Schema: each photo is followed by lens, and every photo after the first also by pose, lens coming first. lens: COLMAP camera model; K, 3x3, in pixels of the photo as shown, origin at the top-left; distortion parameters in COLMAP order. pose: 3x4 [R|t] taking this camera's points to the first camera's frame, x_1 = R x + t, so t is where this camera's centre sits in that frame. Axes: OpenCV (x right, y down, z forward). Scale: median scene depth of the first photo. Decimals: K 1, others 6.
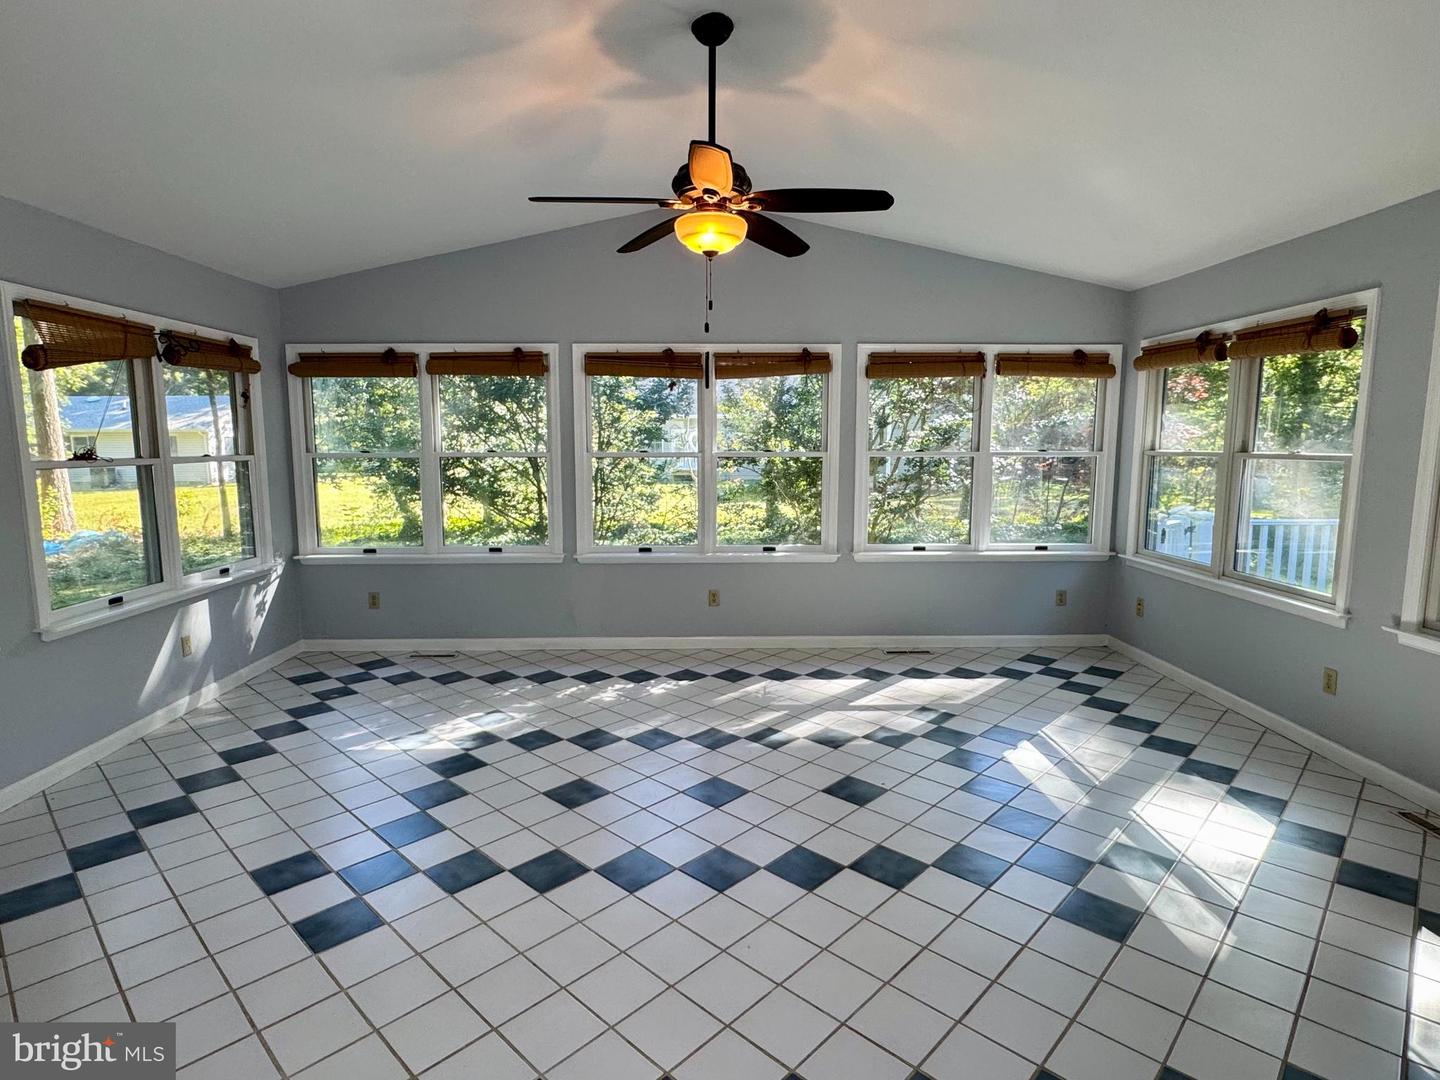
lens RADIAL K [[792.6, 0, 720.0], [0, 792.6, 540.0], [0, 0, 1]] dist [-0.004278, -0.000371]
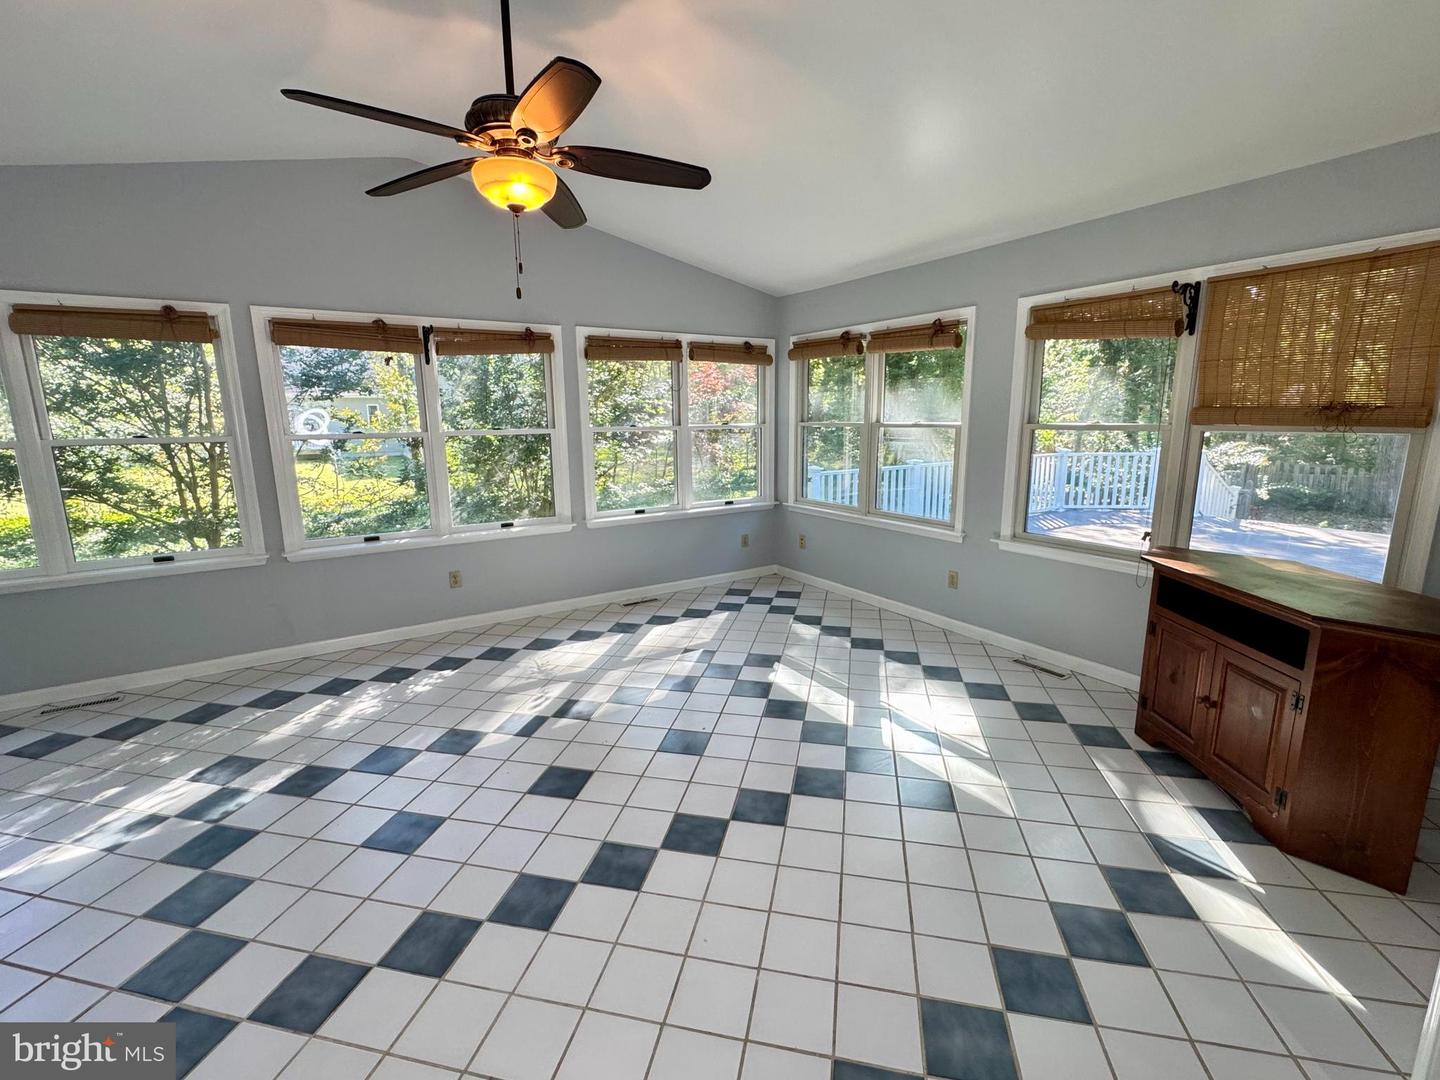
lens RADIAL K [[642.0, 0, 720.0], [0, 642.0, 540.0], [0, 0, 1]] dist [-0.001619, 0.000043]
pose [[0.851389, -0.109983, 0.512875, -0.146032], [0.076257, 0.993336, 0.086426, -0.022470], [-0.518963, -0.034471, 0.854102, 0.159119]]
